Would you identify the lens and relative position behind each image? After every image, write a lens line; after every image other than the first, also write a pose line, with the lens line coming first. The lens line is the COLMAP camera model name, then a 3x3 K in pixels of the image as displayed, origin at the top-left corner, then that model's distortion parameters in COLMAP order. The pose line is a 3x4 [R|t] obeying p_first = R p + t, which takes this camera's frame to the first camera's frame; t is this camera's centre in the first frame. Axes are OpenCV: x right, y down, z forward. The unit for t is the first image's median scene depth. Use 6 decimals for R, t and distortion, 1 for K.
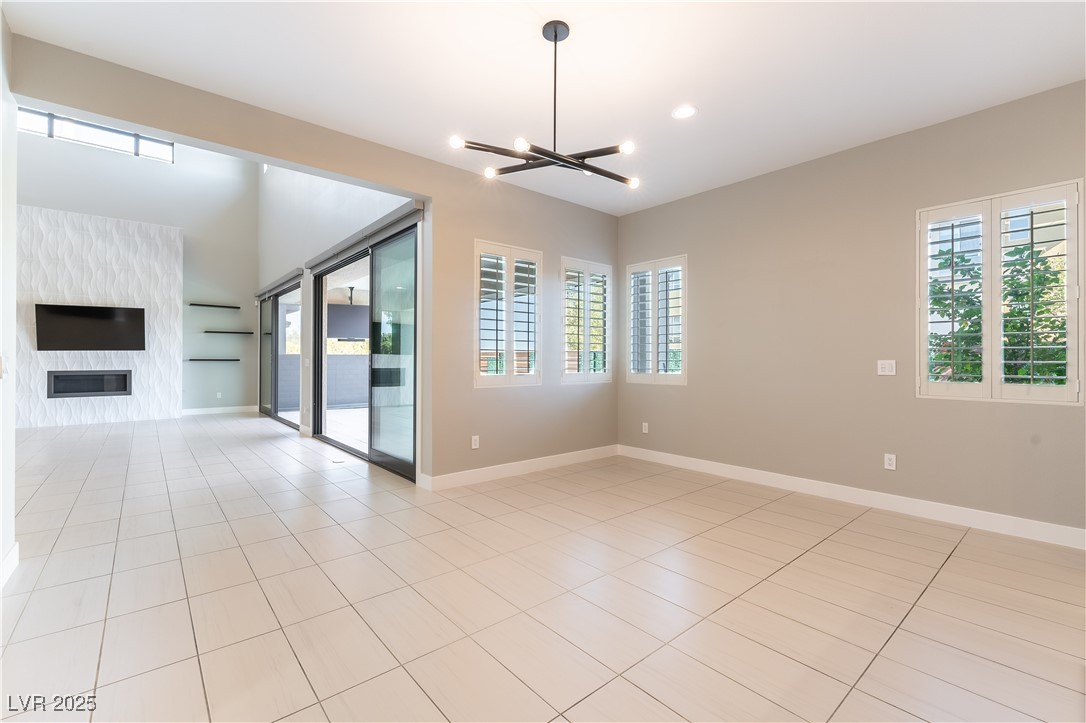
lens RADIAL K [[474.0, 0, 562.4], [0, 474.0, 352.4], [0, 0, 1]] dist [0.004271, -0.001560]
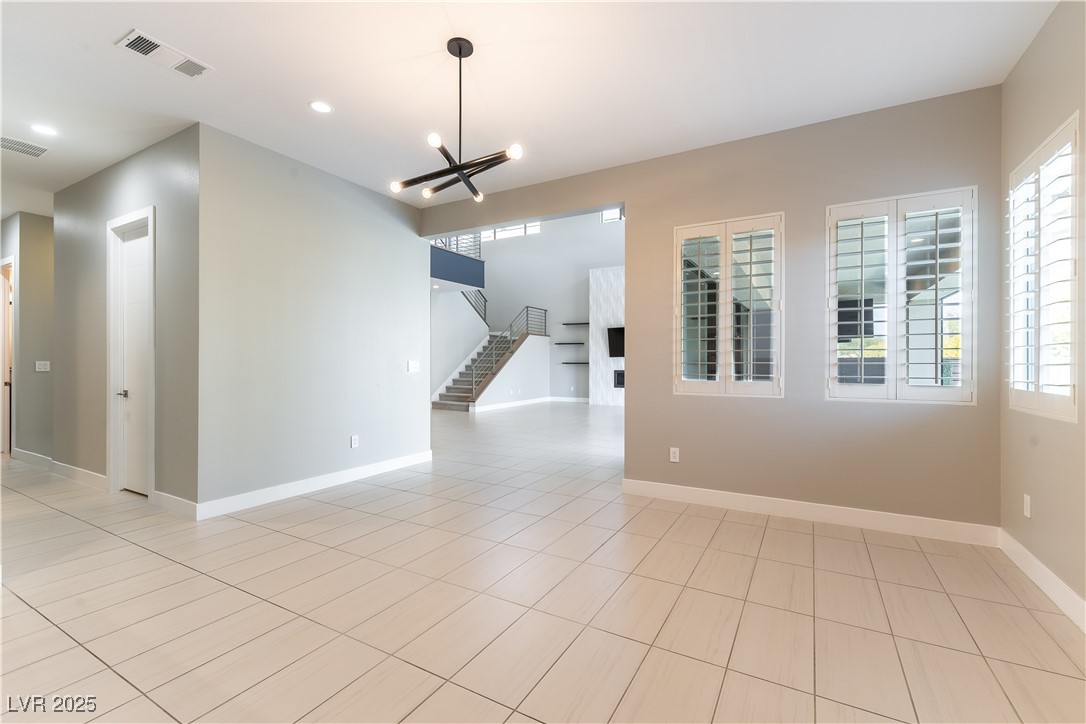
lens RADIAL K [[474.0, 0, 553.7], [0, 474.0, 372.8], [0, 0, 1]] dist [0.004271, -0.001560]
pose [[0.342648, 0.019499, -0.939262, 0.302617], [0.010879, 0.999635, 0.024721, 0.006129], [0.939401, -0.018689, 0.342311, 0.258393]]
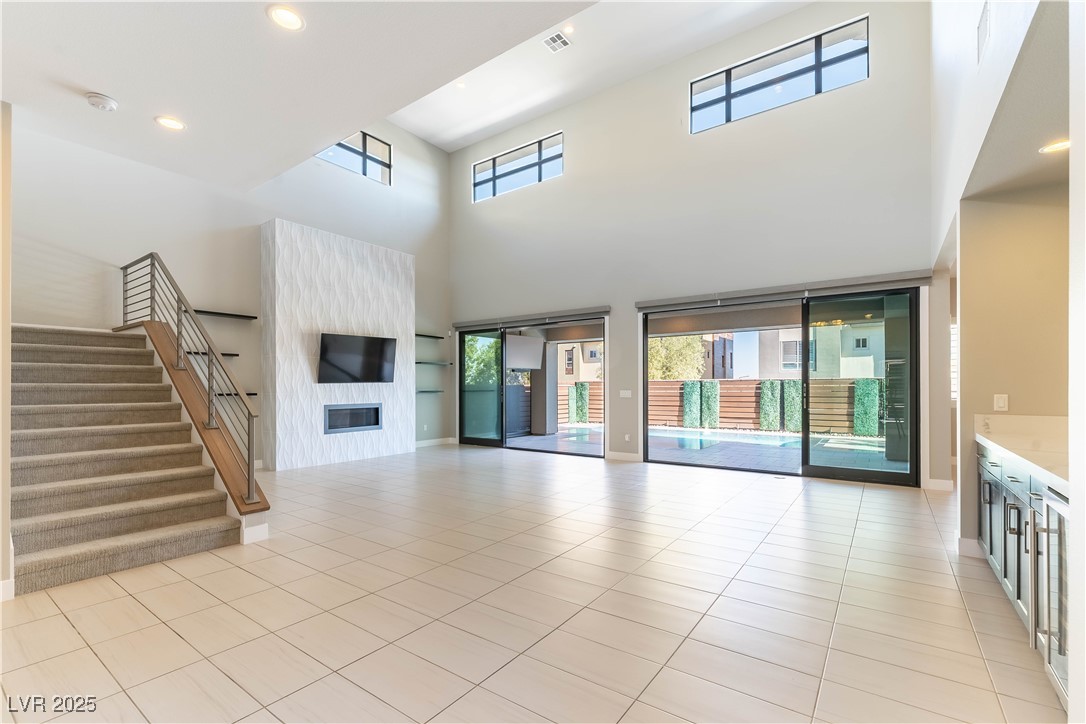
lens RADIAL K [[474.0, 0, 567.6], [0, 474.0, 381.4], [0, 0, 1]] dist [0.004271, -0.001560]
pose [[0.970087, -0.002262, 0.242749, -0.797836], [0.001211, 0.999989, 0.004480, -0.010557], [-0.242756, -0.004052, 0.970079, -0.015130]]
